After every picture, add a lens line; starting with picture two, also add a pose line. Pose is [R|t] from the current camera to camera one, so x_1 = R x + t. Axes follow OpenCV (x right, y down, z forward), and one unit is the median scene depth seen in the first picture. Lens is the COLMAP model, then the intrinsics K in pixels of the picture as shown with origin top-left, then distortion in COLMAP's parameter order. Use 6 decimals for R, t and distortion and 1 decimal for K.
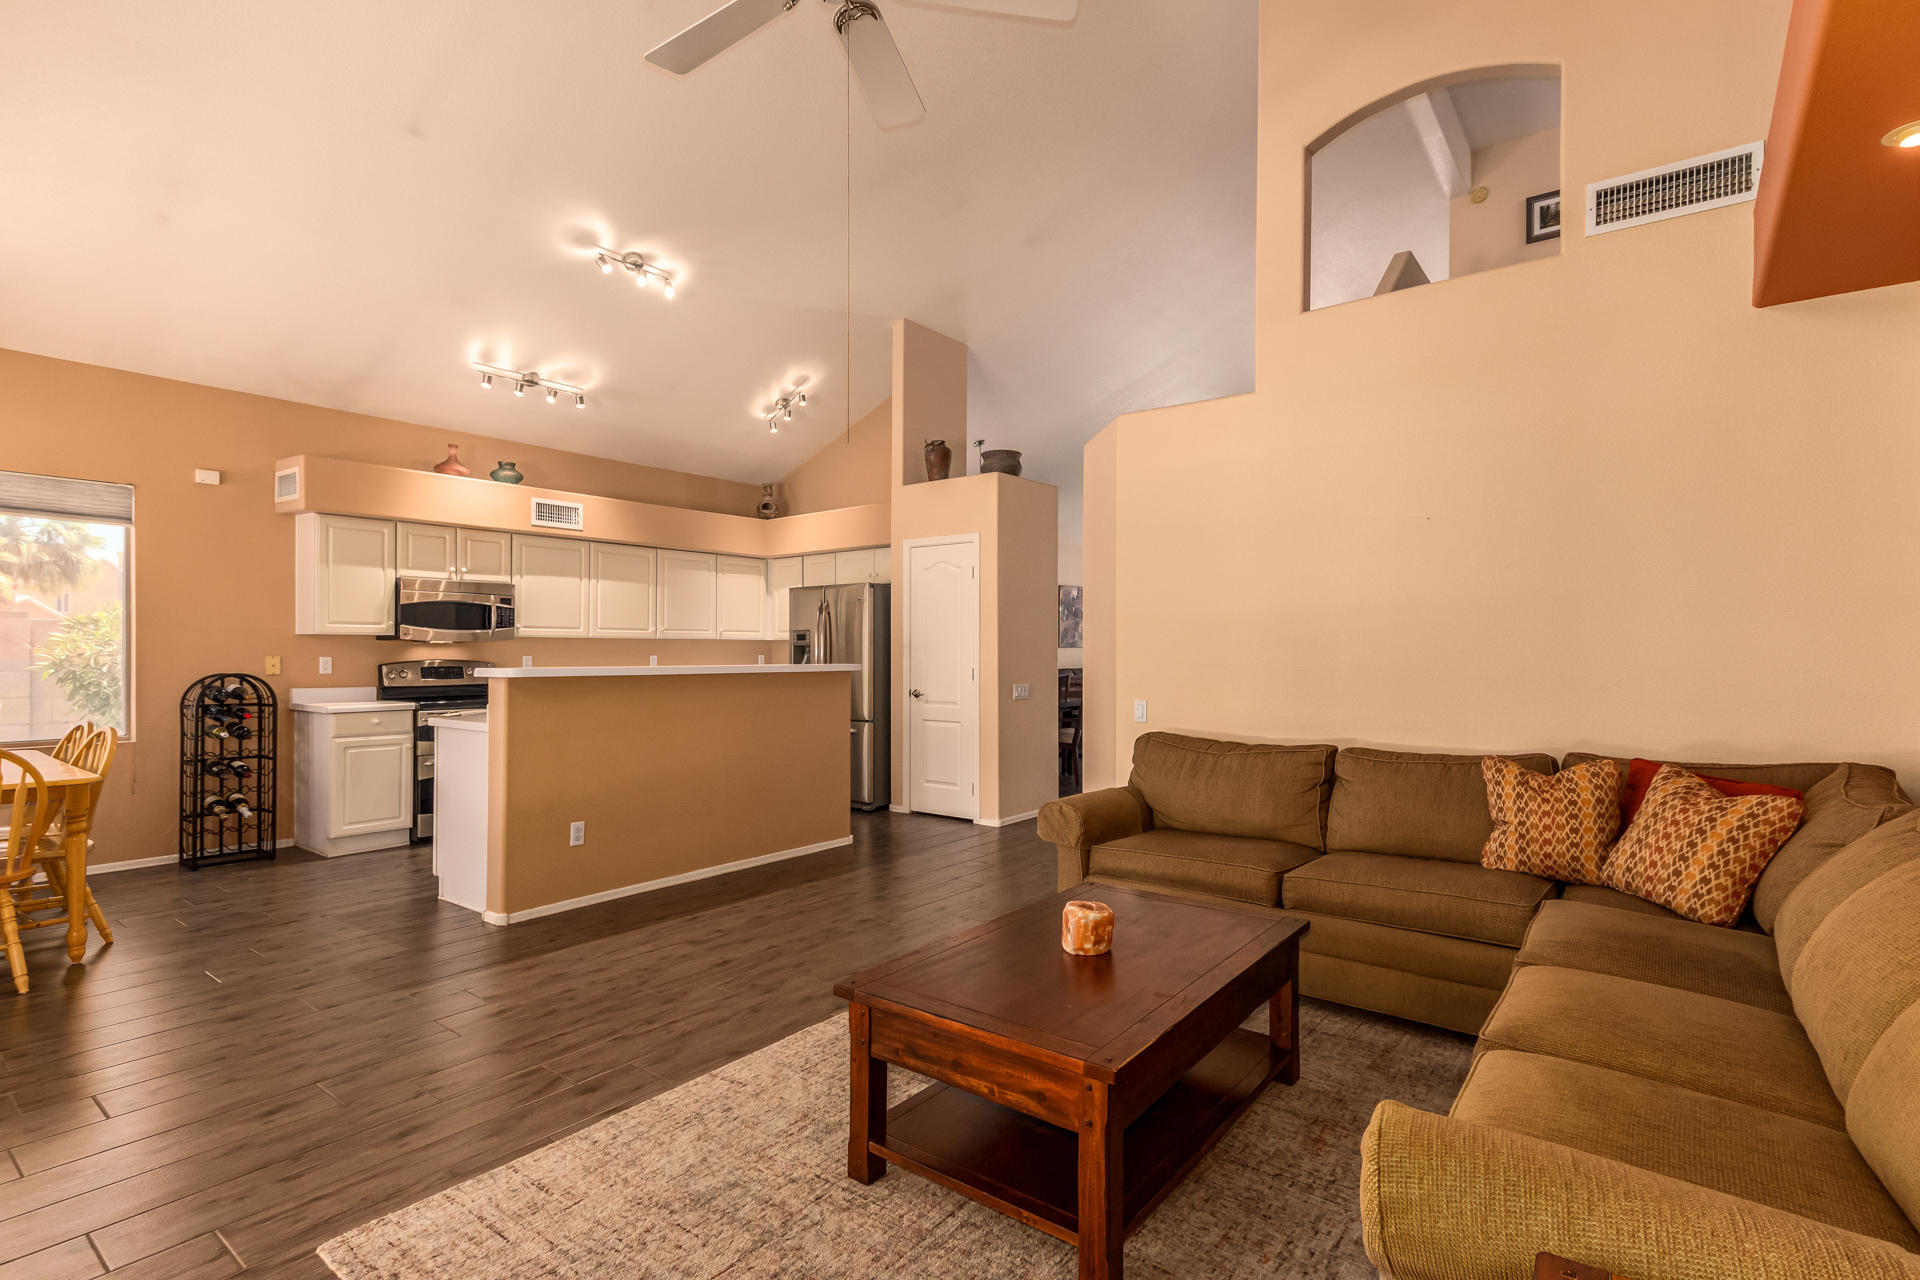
lens RADIAL K [[920.1, 0, 958.6], [0, 920.1, 643.3], [0, 0, 1]] dist [0.012853, -0.000490]
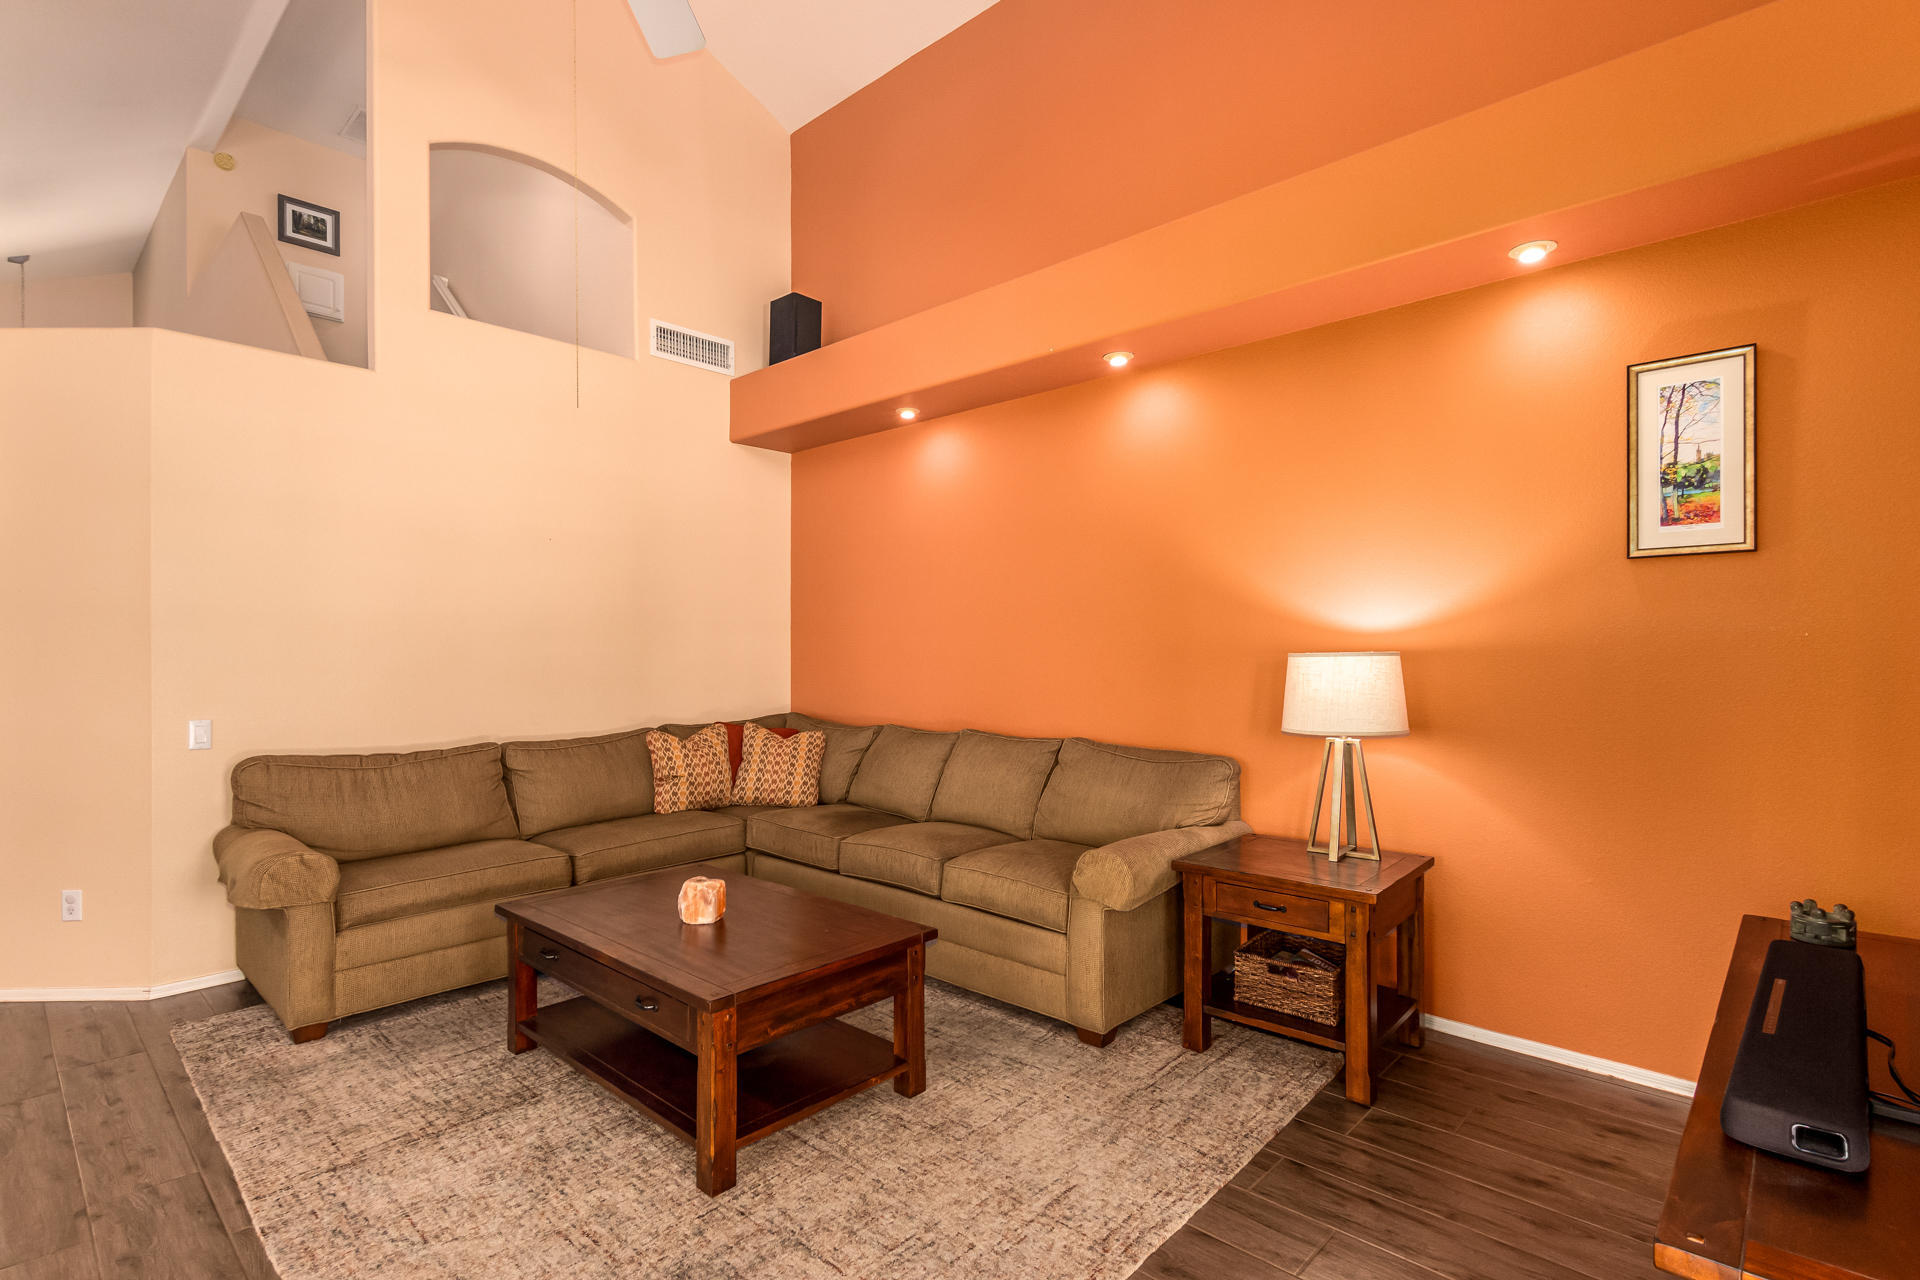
lens RADIAL K [[920.1, 0, 958.5], [0, 920.1, 645.7], [0, 0, 1]] dist [0.012853, -0.000490]
pose [[0.096914, 0.002615, 0.995289, -0.756594], [-0.003174, 0.999992, -0.002318, 0.000655], [-0.995288, -0.002934, 0.096921, 0.465034]]
